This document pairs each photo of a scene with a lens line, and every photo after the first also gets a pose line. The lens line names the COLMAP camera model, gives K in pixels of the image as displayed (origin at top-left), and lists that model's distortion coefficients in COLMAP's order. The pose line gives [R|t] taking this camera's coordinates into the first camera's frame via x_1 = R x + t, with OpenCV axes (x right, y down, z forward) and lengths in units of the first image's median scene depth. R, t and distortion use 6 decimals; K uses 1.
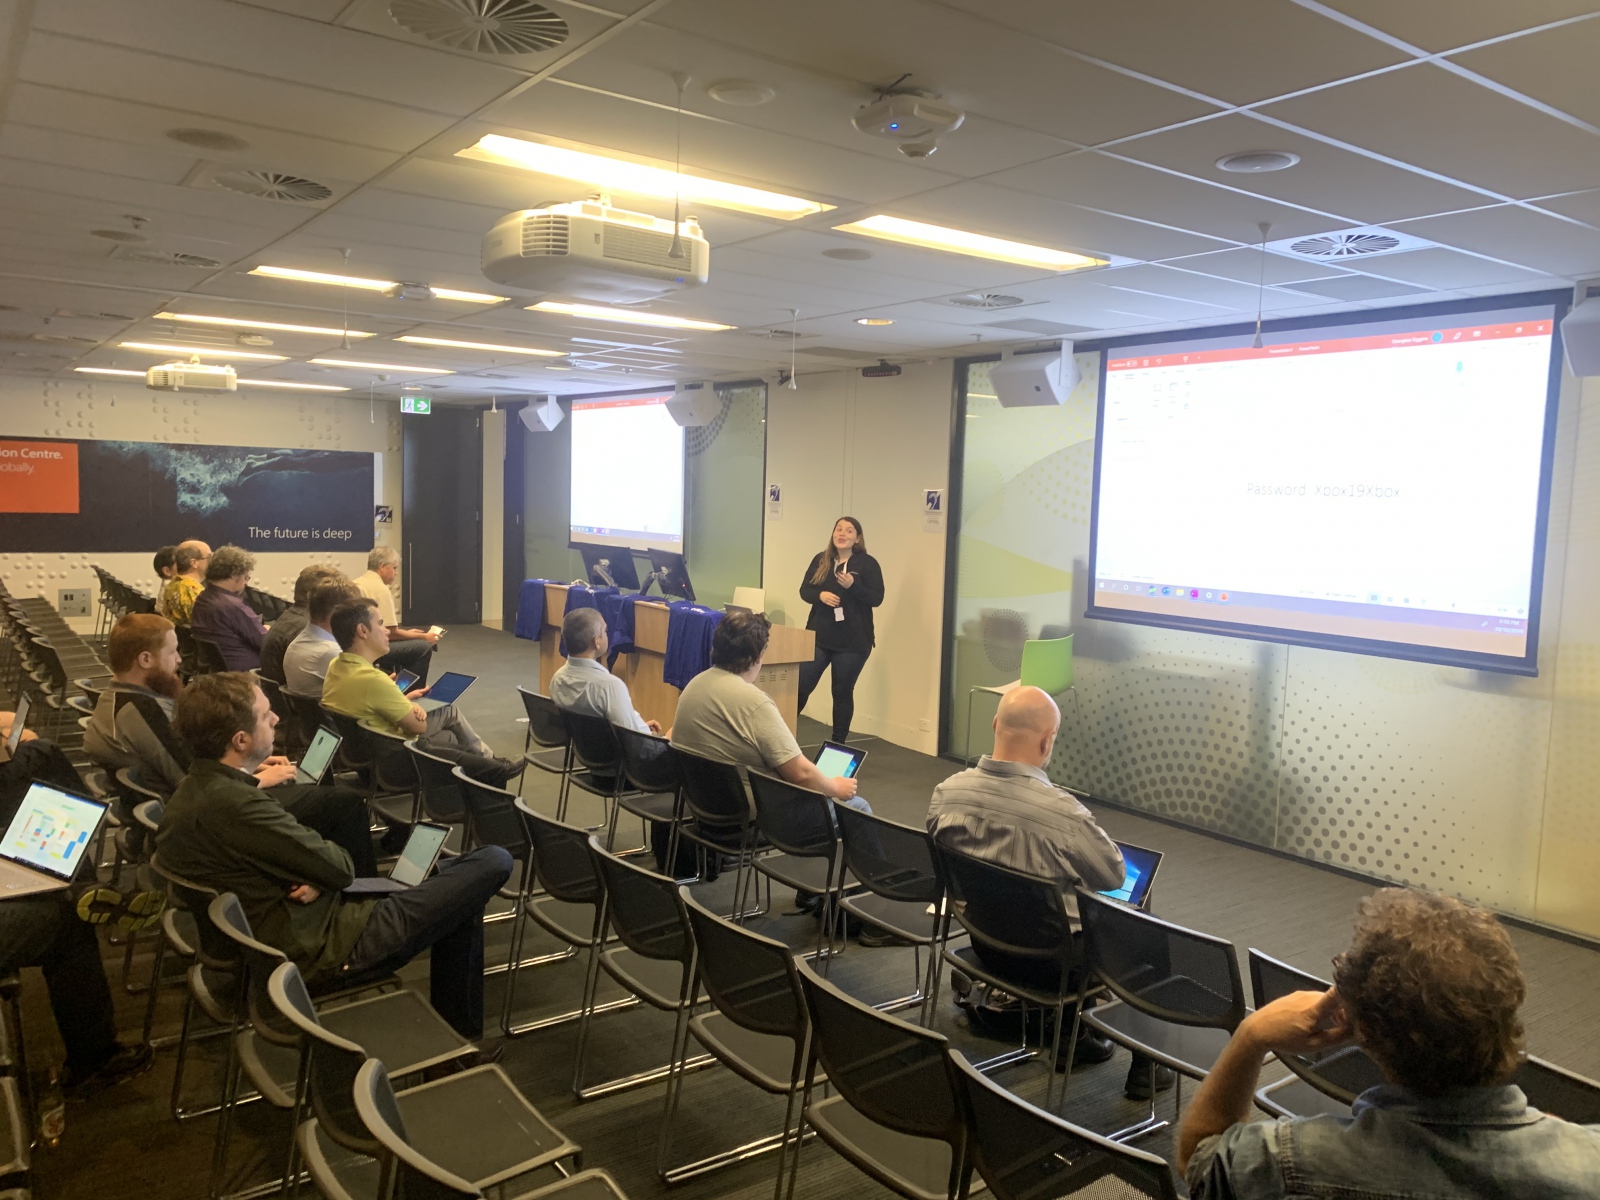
lens RADIAL K [[1238.6, 0, 800.0], [0, 1238.6, 600.0], [0, 0, 1]] dist [0.098063, -0.116657]
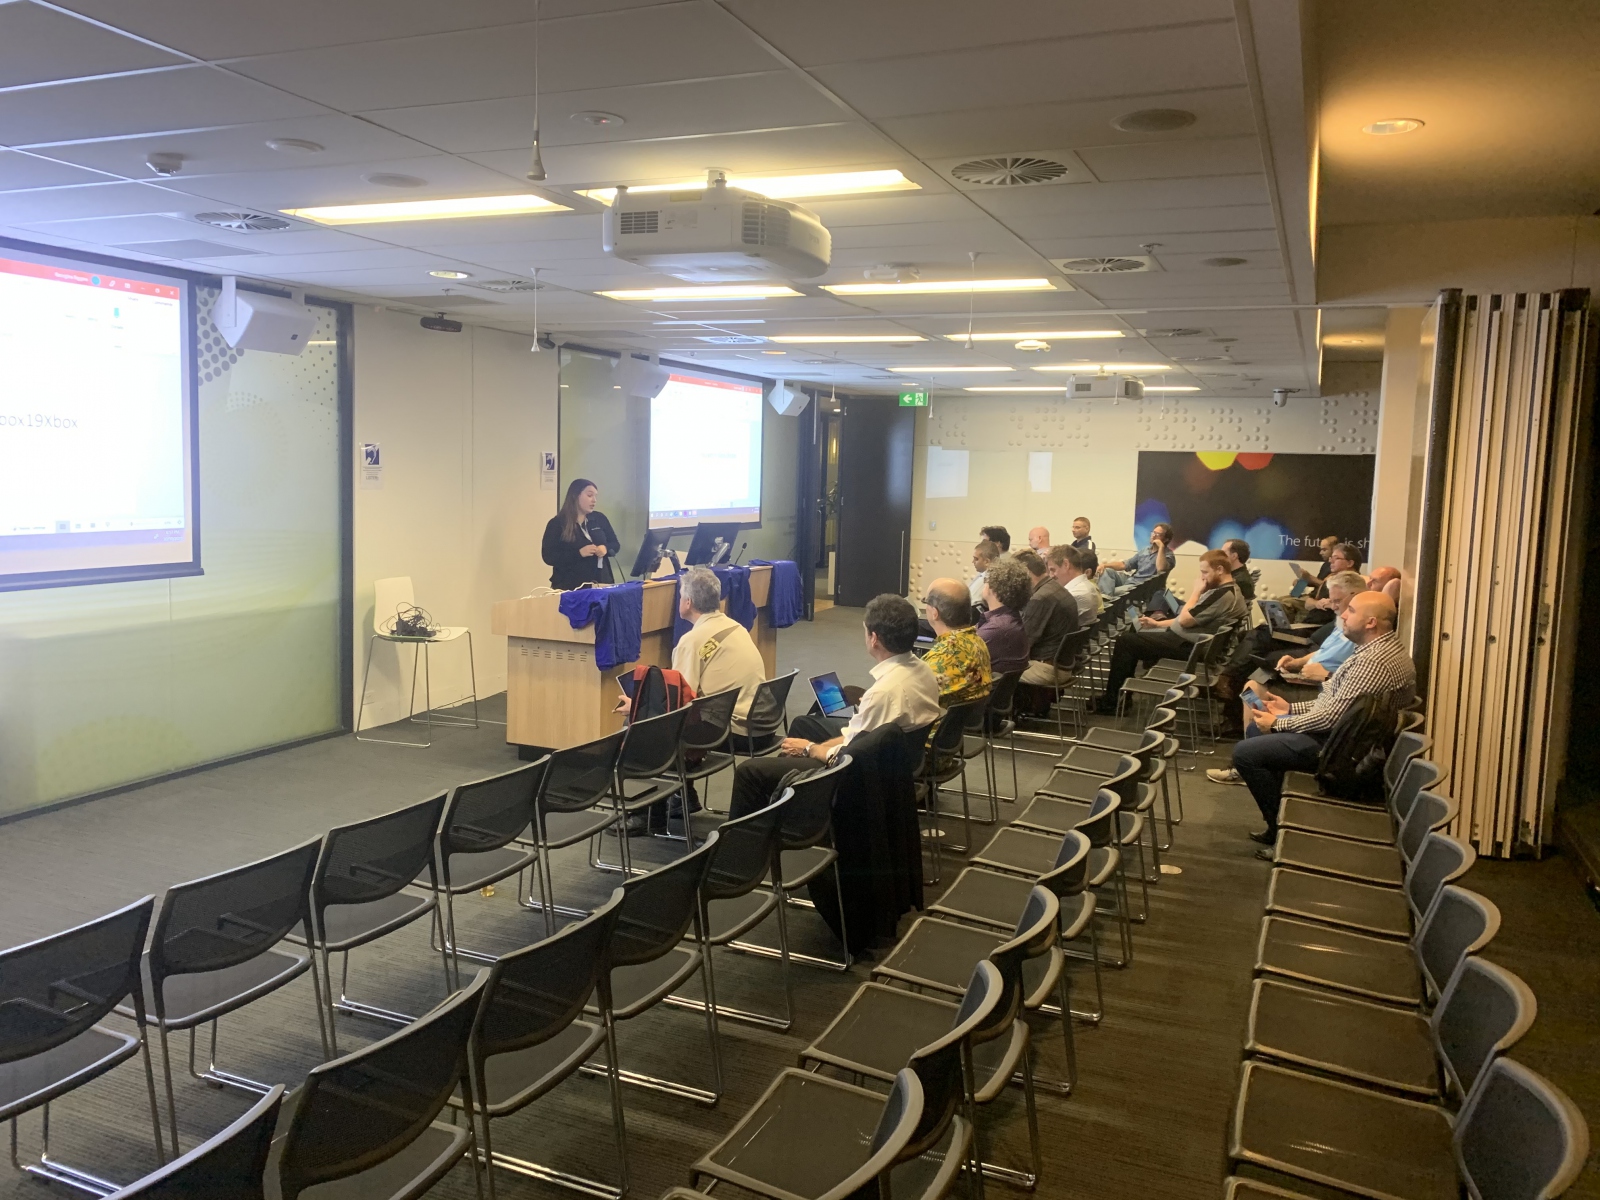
lens RADIAL K [[1204.5, 0, 804.1], [0, 1204.5, 565.7], [0, 0, 1]] dist [0.068487, -0.002546]
pose [[-0.519204, -0.121607, 0.845955, -0.775031], [0.024774, 0.987268, 0.157125, -0.123895], [-0.854291, 0.102537, -0.509580, 1.097804]]
